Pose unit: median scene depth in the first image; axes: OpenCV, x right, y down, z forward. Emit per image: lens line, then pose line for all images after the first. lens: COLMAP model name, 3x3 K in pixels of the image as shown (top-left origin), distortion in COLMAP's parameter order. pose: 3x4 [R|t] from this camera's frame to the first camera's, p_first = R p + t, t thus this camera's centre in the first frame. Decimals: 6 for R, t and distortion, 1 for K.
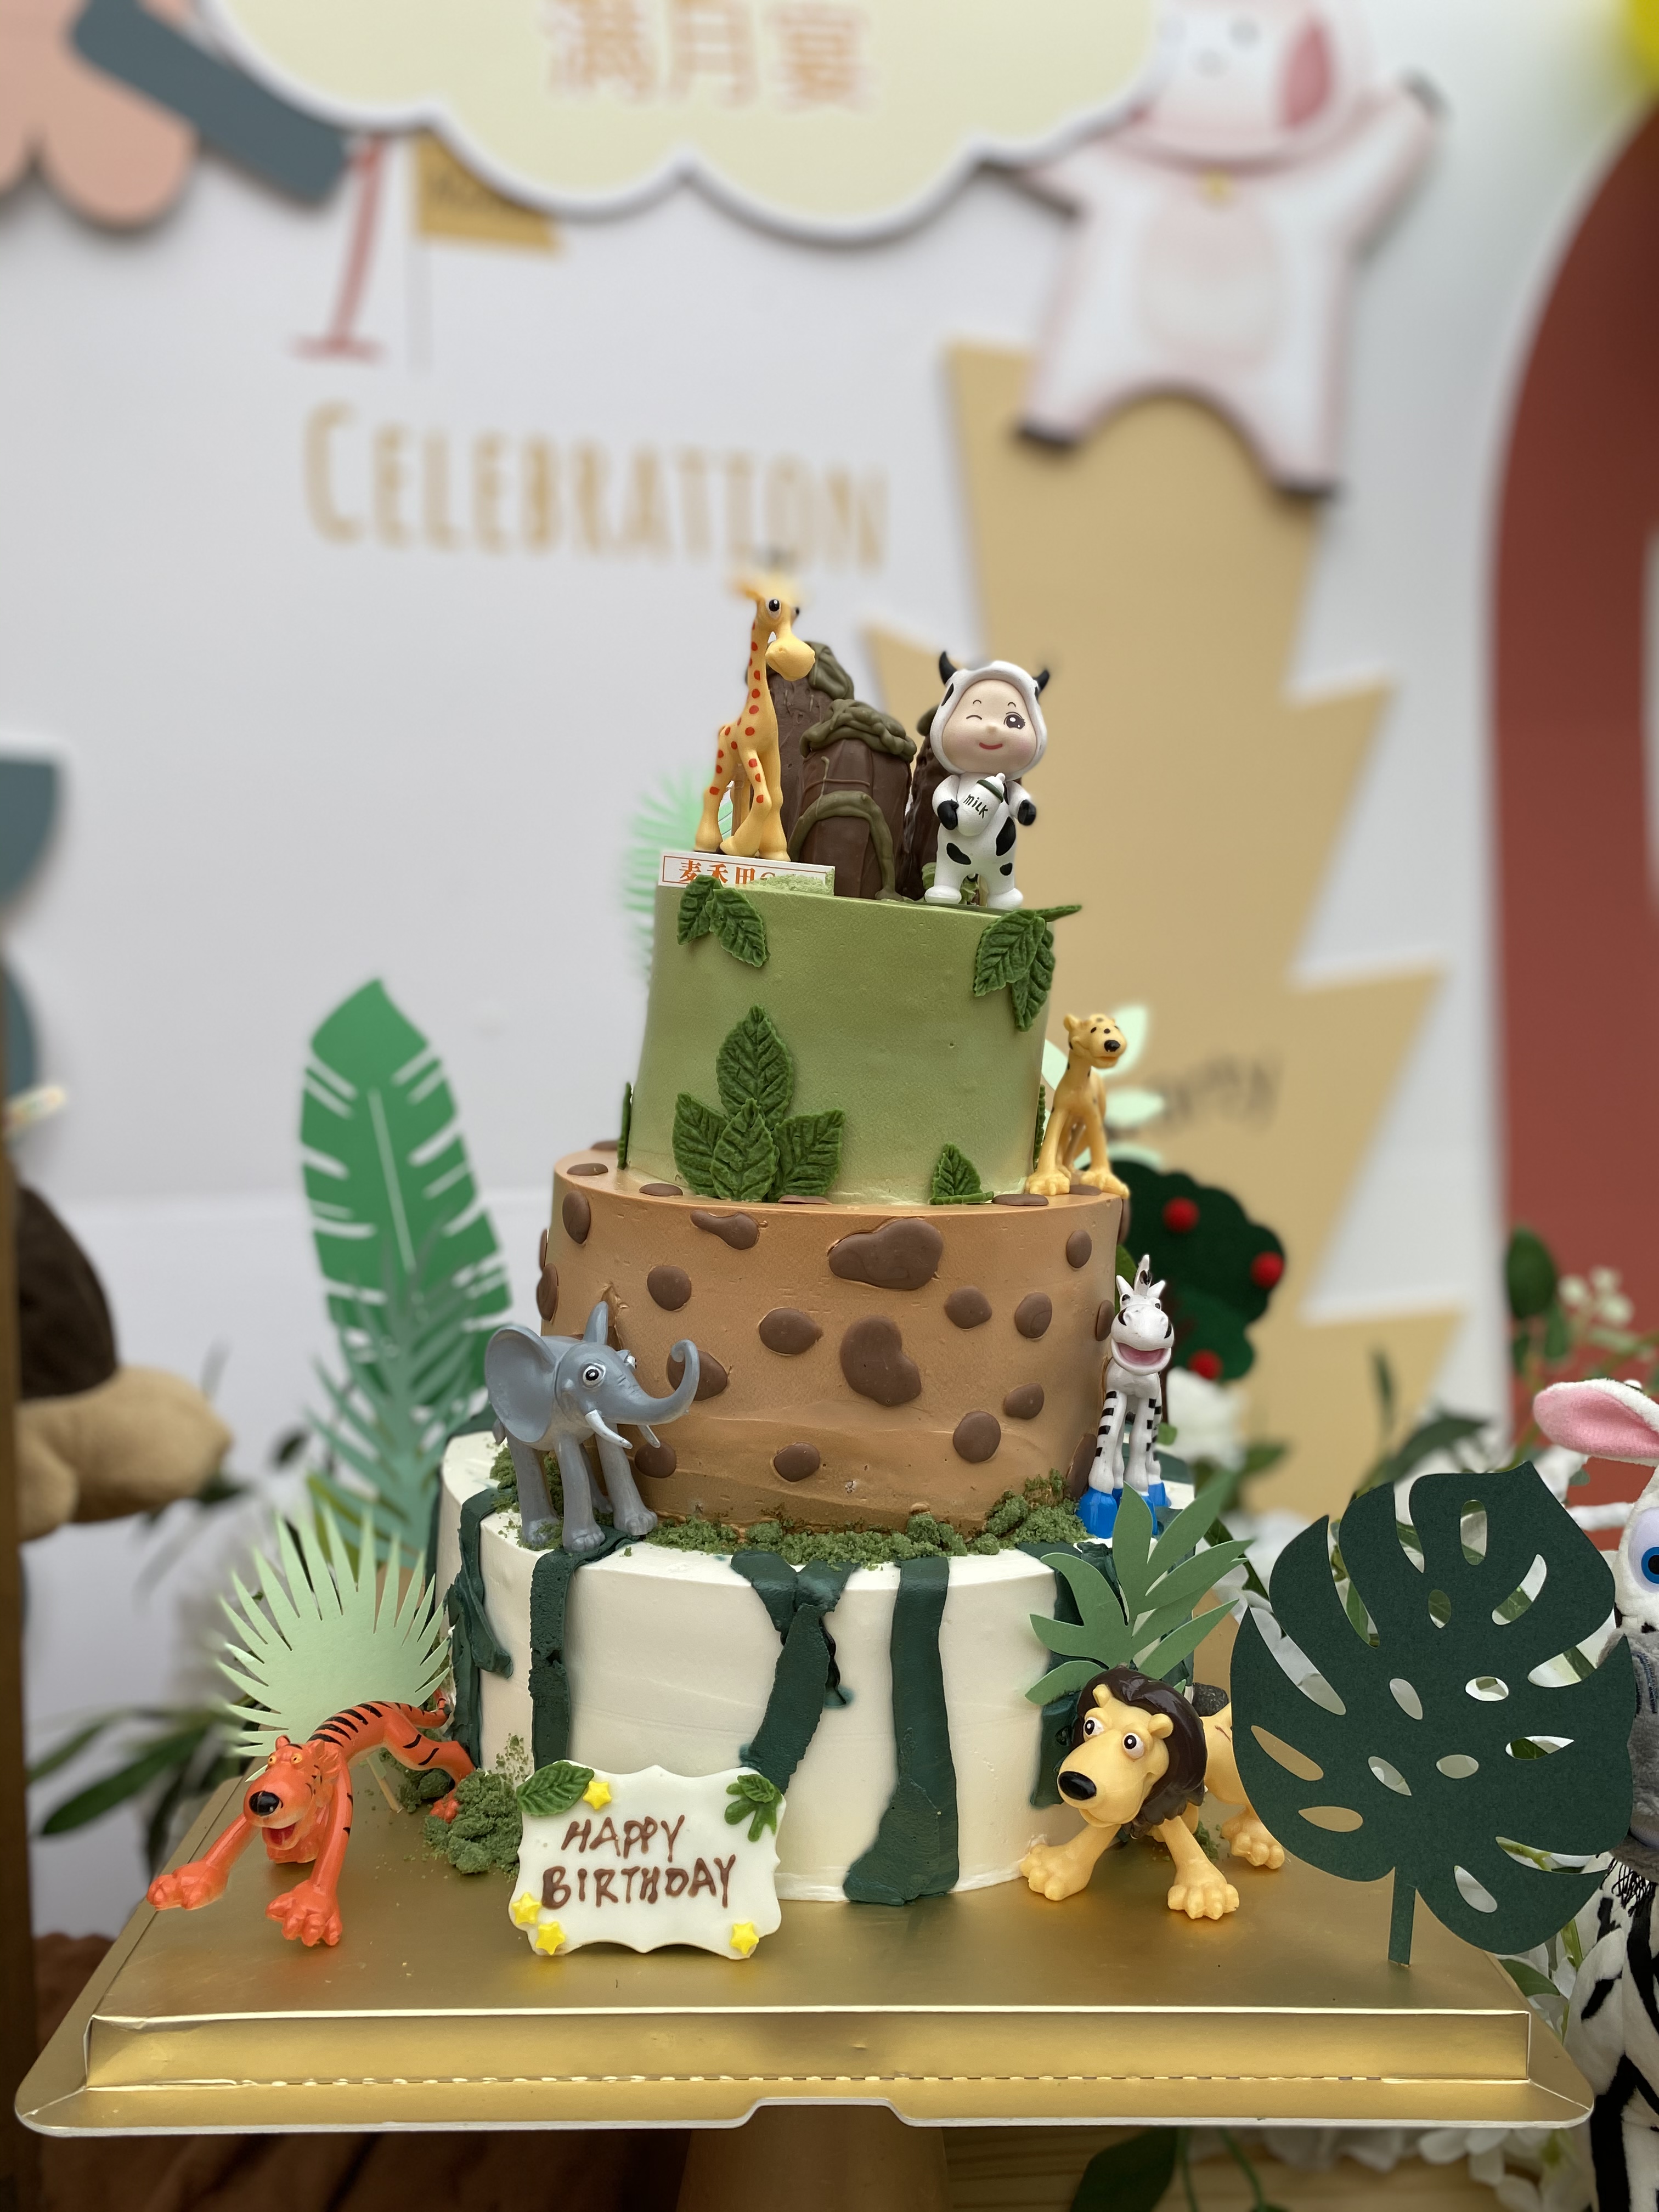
lens RADIAL K [[1676.7, 0, 828.6], [0, 1676.7, 1103.7], [0, 0, 1]] dist [-0.000812, 0.004599]
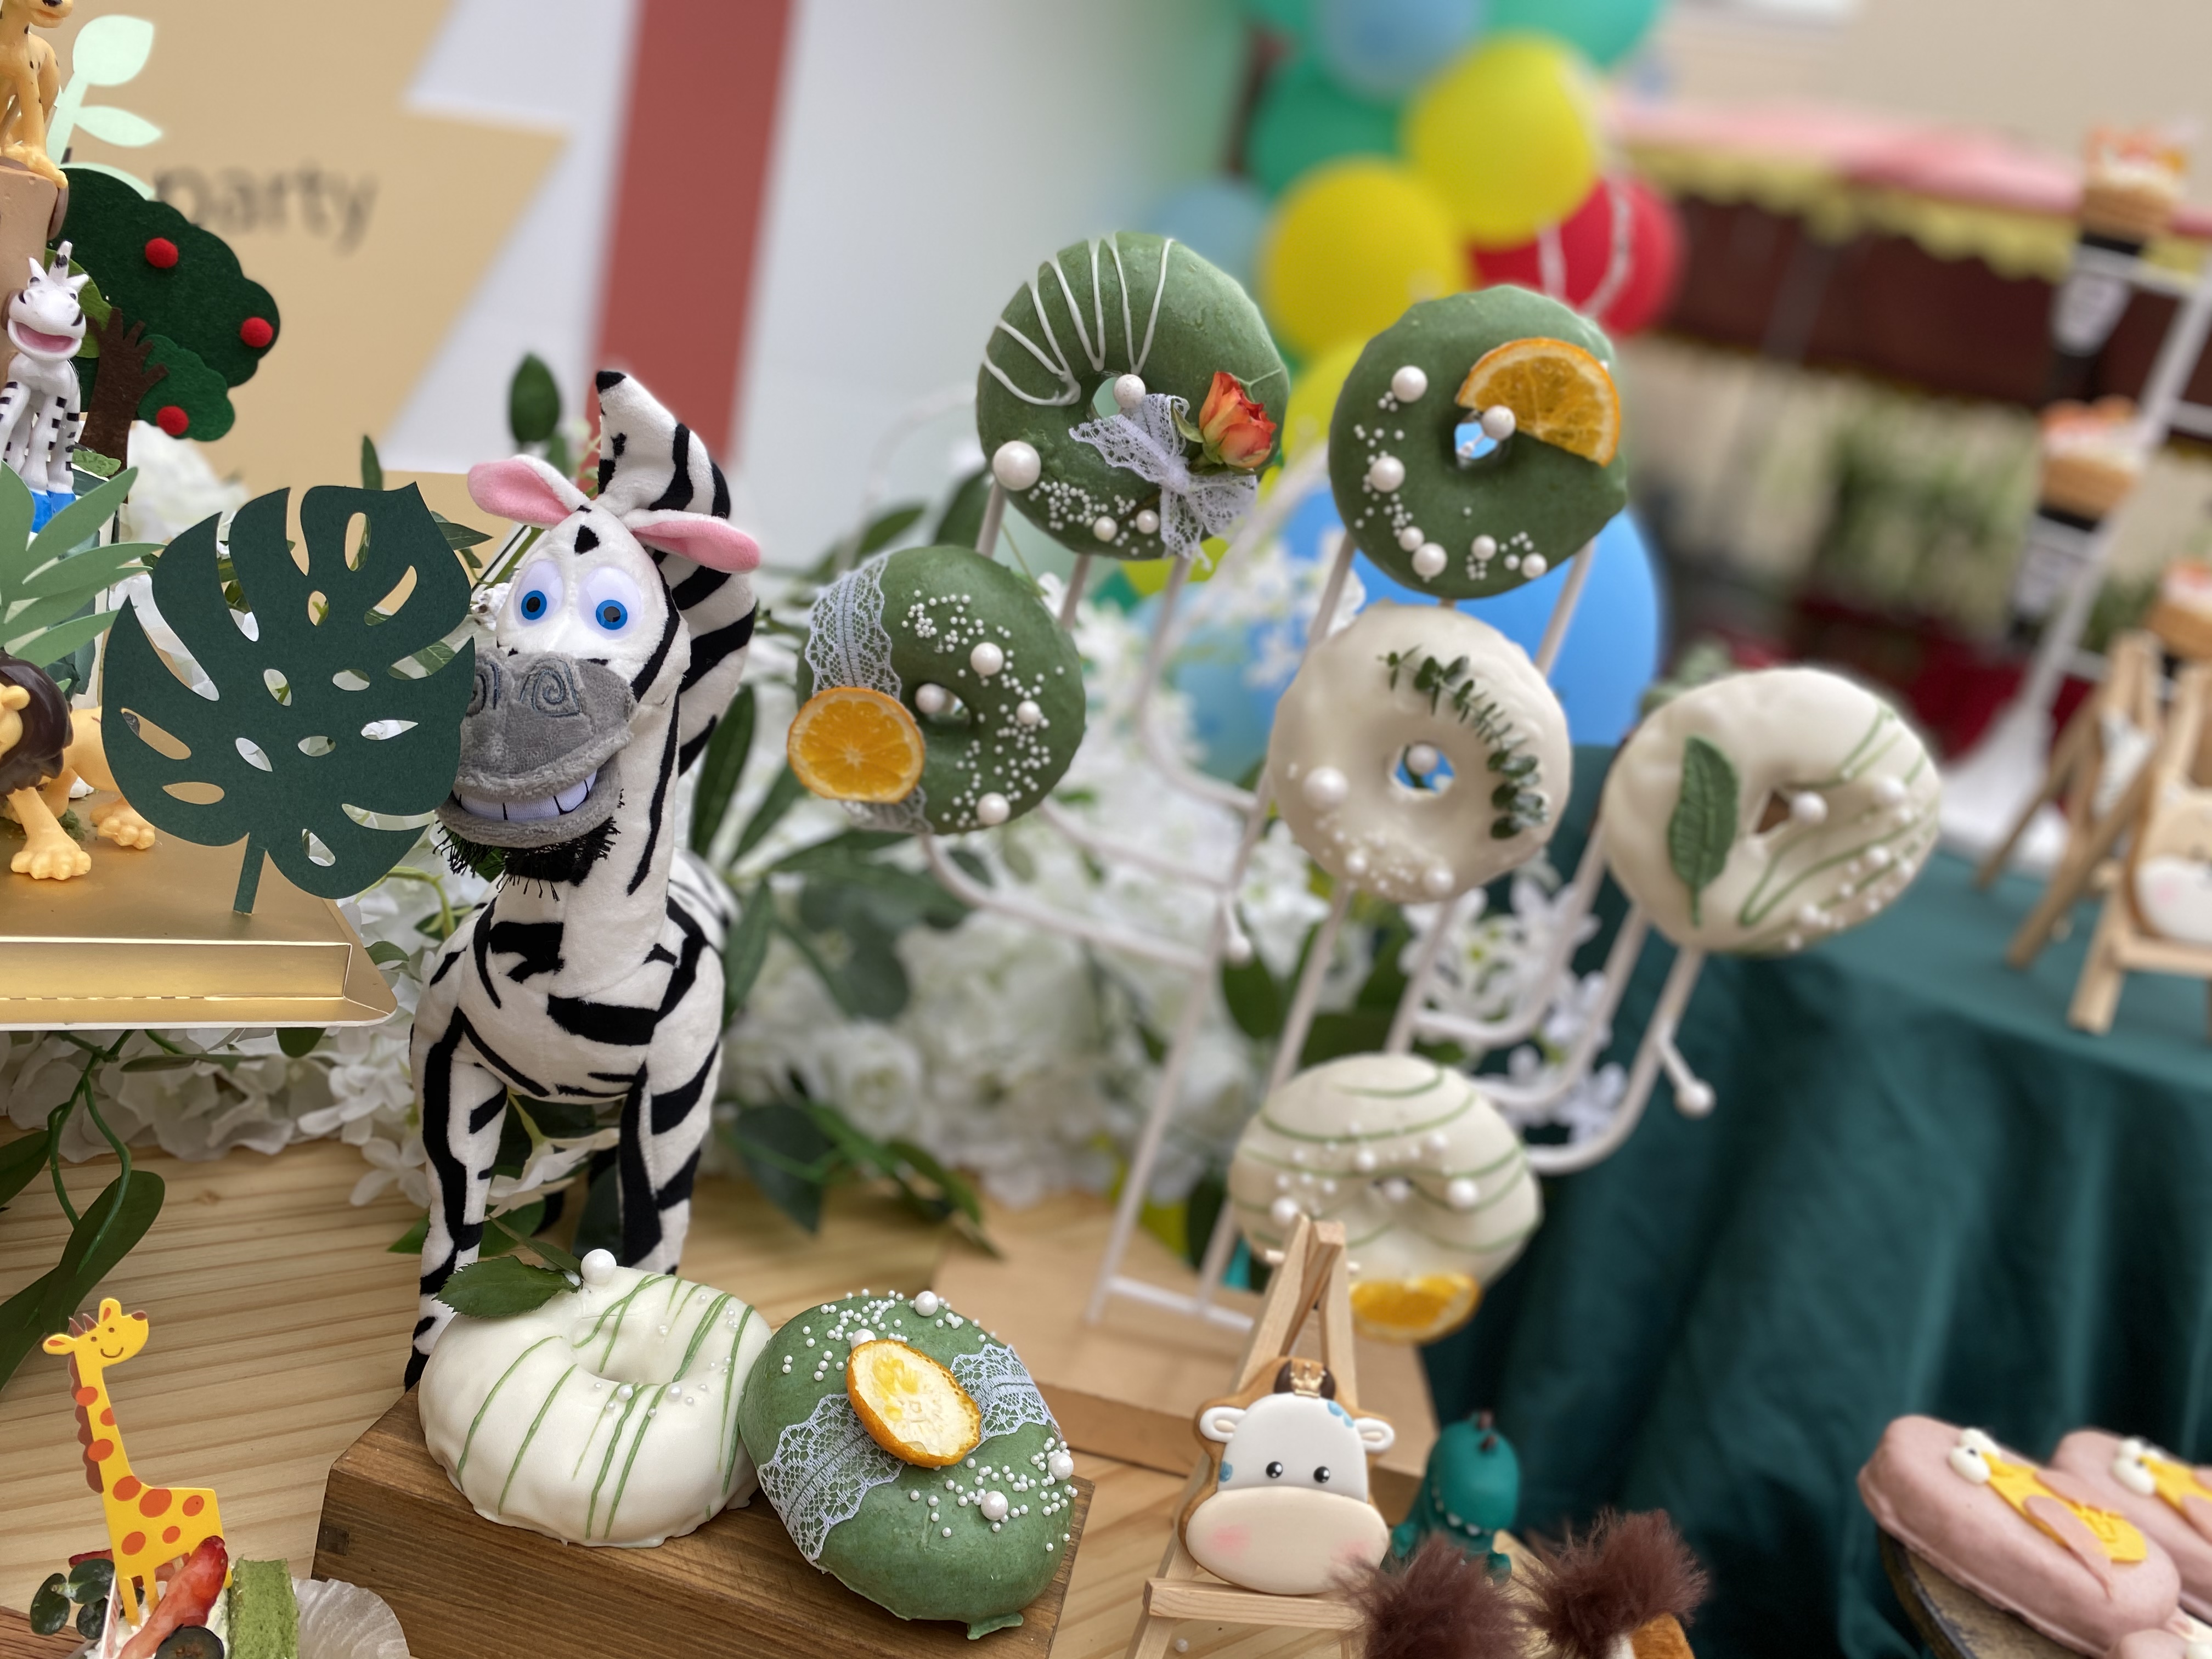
lens RADIAL K [[1676.7, 0, 1105.4], [0, 1676.7, 832.9], [0, 0, 1]] dist [-0.000812, 0.004599]
pose [[0.789056, 0.043001, 0.612814, 0.100643], [-0.218044, 0.952202, 0.213936, 0.090255], [-0.574324, -0.302427, 0.760717, -0.164977]]
